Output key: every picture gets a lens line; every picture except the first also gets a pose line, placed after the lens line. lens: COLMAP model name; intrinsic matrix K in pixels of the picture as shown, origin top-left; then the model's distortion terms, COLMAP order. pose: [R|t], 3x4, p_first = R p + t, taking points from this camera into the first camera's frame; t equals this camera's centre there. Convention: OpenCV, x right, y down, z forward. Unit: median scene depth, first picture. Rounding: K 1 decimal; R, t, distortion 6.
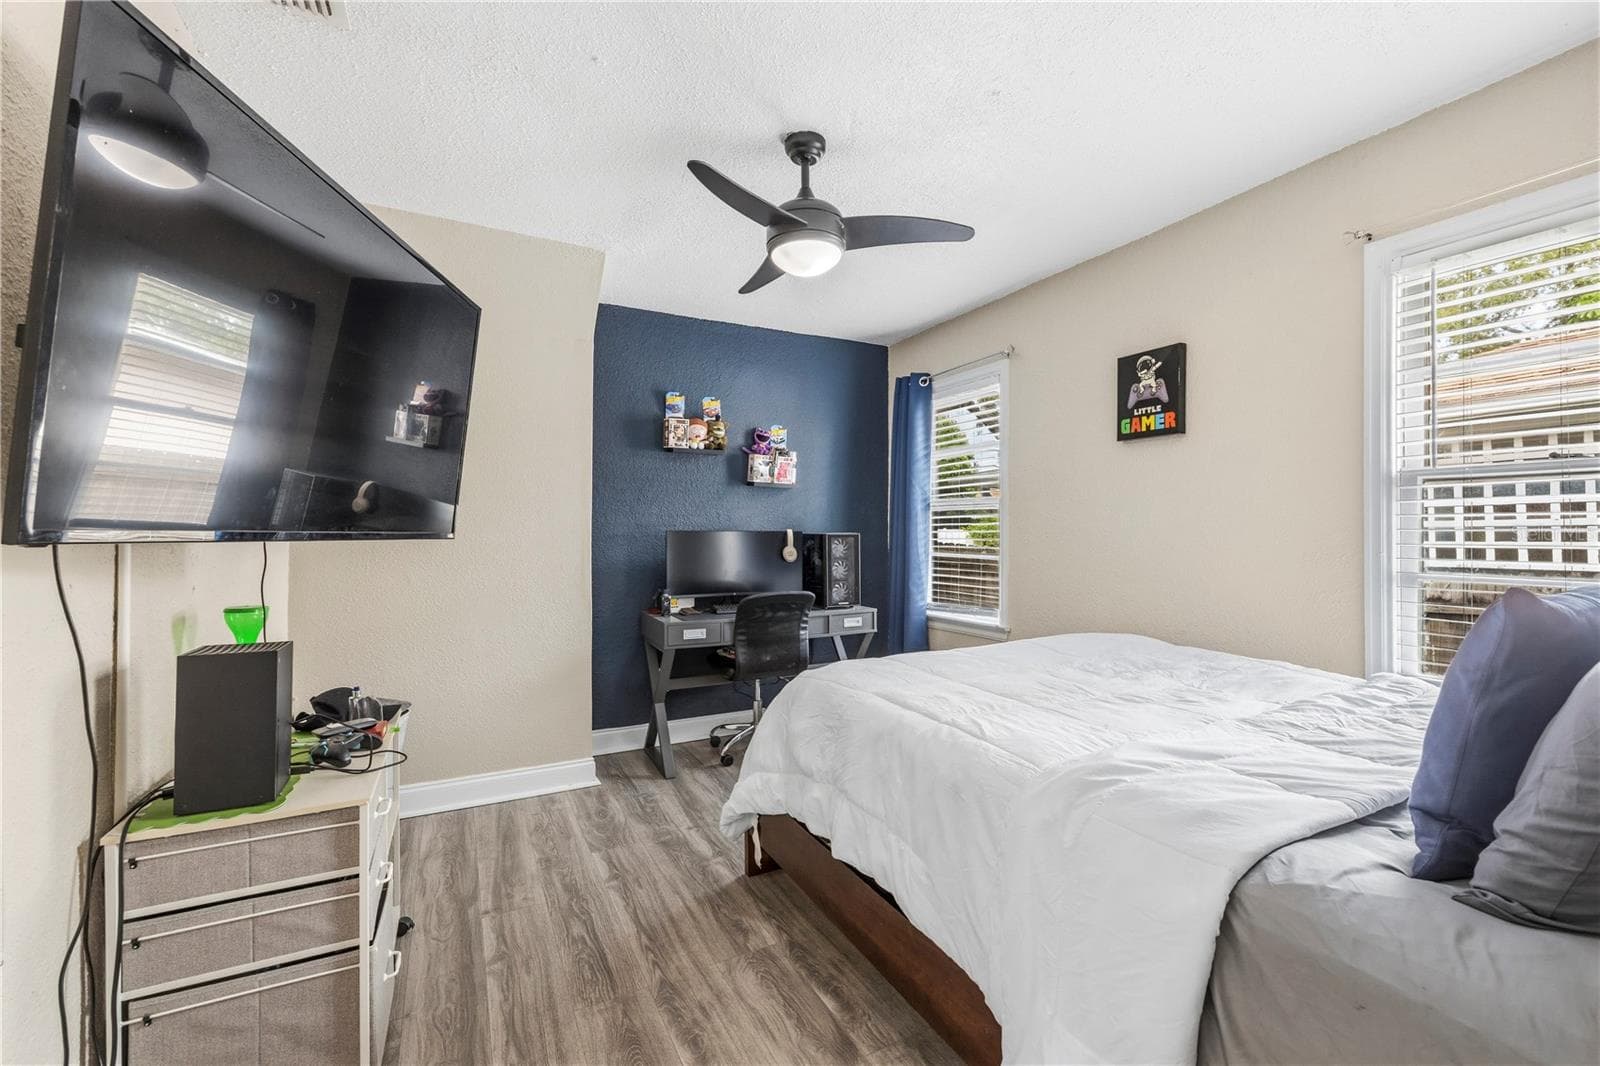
lens RADIAL K [[672.9, 0, 800.0], [0, 672.9, 533.0], [0, 0, 1]] dist [-0.000597, 0.000088]
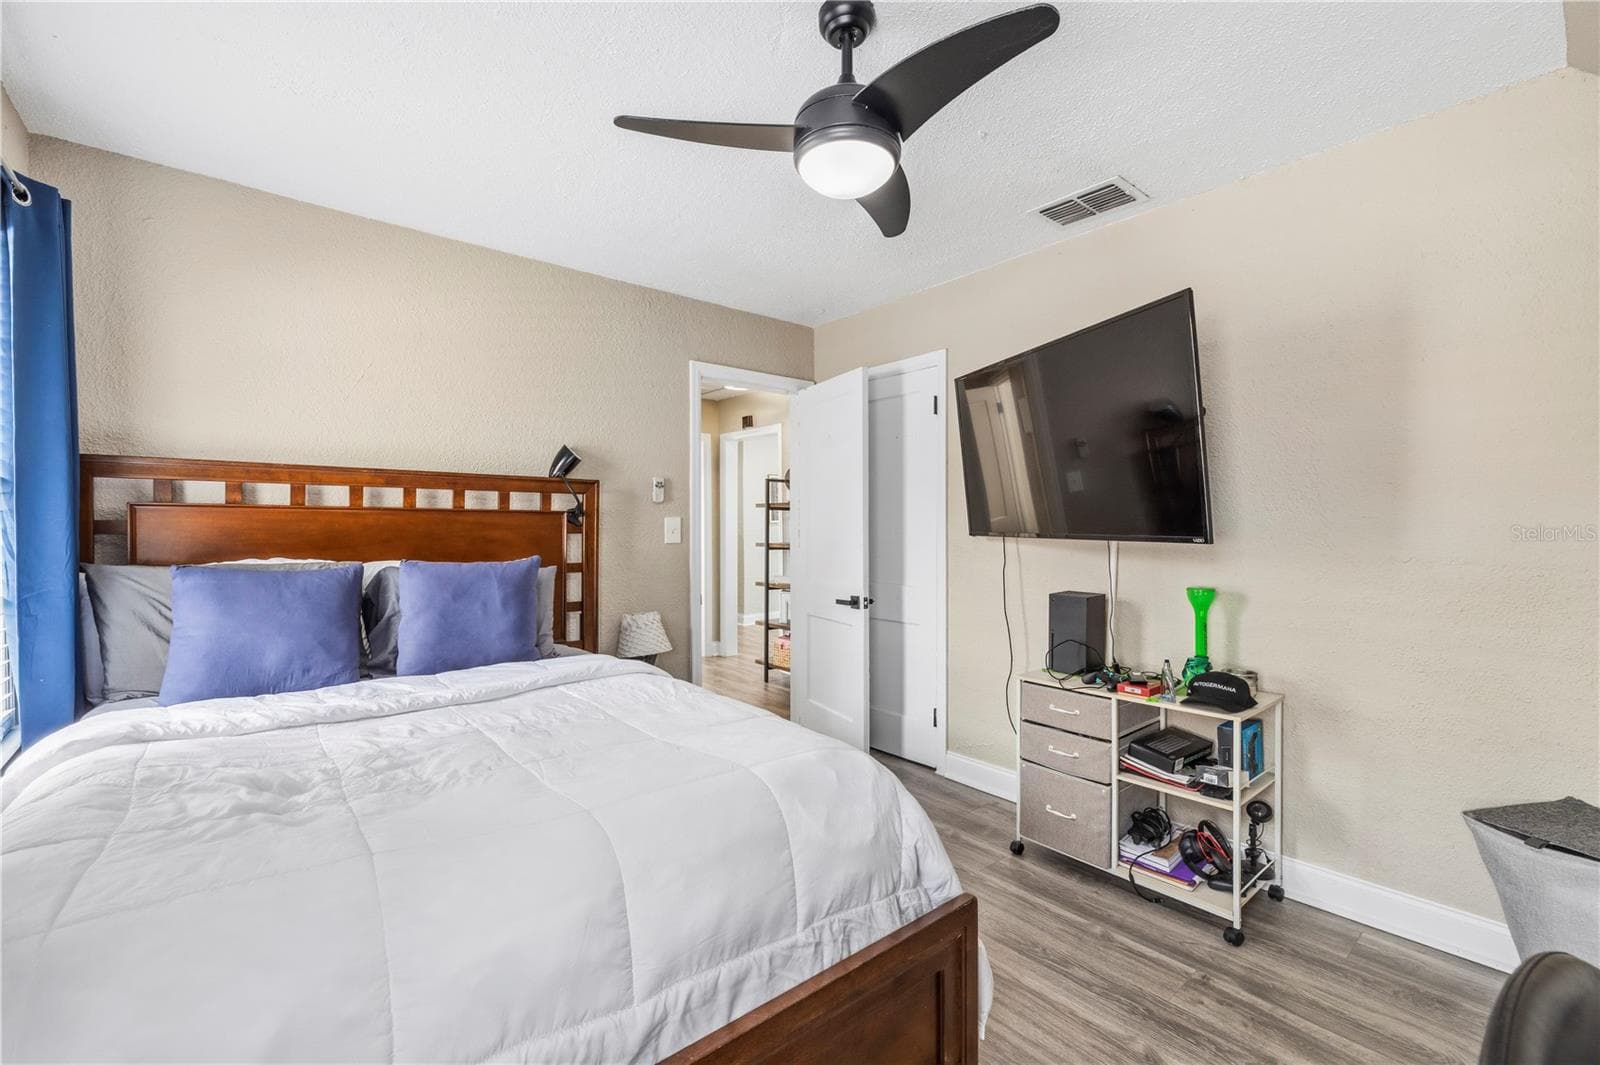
lens RADIAL K [[672.9, 0, 800.0], [0, 672.9, 532.5], [0, 0, 1]] dist [-0.000597, 0.000088]
pose [[-0.976279, 0.004036, -0.216480, 0.224766], [0.002326, 0.999964, 0.008152, -0.012873], [0.216505, 0.007456, -0.976253, 1.725405]]
